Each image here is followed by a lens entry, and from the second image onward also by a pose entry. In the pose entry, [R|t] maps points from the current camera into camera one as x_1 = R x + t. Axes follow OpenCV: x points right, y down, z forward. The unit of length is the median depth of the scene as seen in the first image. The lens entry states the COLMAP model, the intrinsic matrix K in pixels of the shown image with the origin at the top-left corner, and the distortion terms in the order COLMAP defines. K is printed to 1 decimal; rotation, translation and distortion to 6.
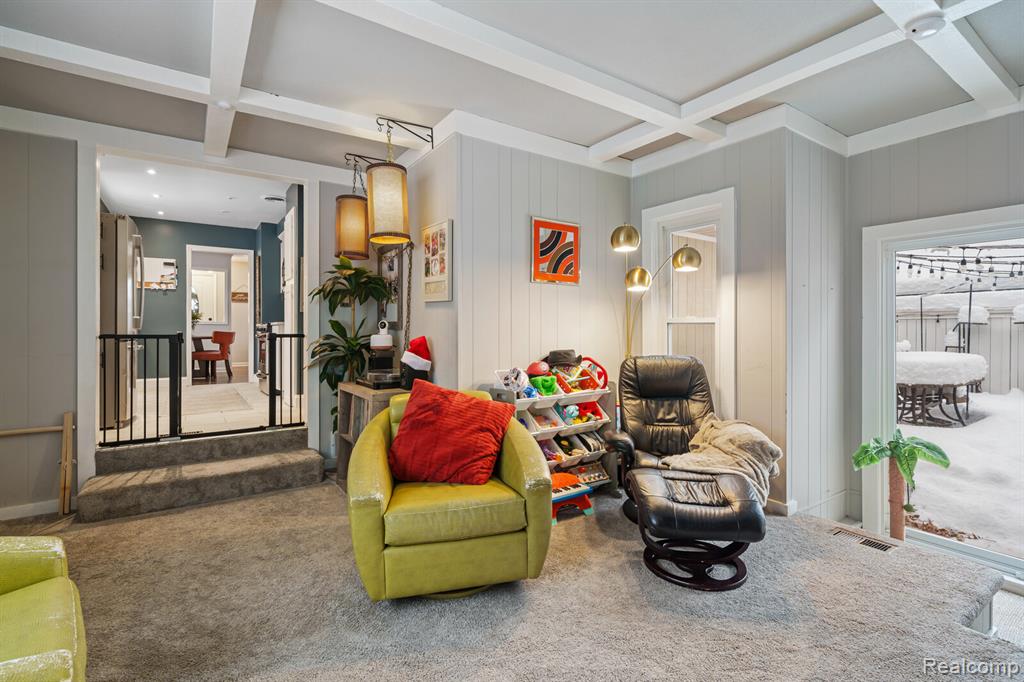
lens RADIAL K [[464.9, 0, 509.3], [0, 464.9, 330.9], [0, 0, 1]] dist [0.000354, 0.000099]
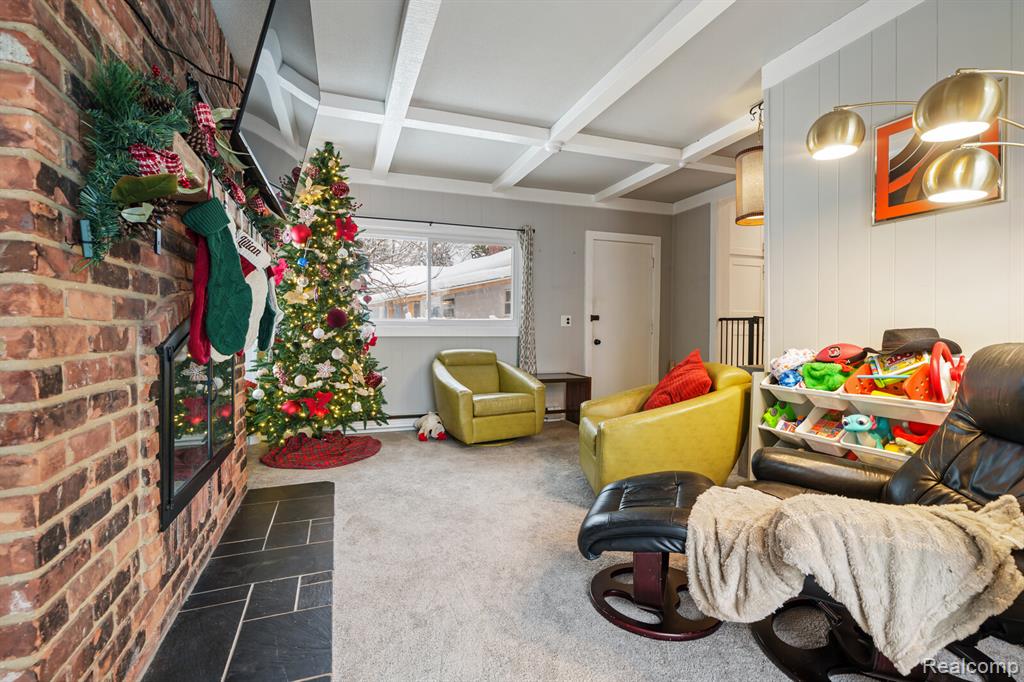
lens RADIAL K [[464.9, 0, 509.3], [0, 464.9, 330.9], [0, 0, 1]] dist [0.000354, 0.000099]
pose [[-0.242994, 0.007446, -0.969999, 0.888928], [-0.006421, 0.999936, 0.009284, 0.045145], [0.970006, 0.008484, -0.242931, 0.717691]]
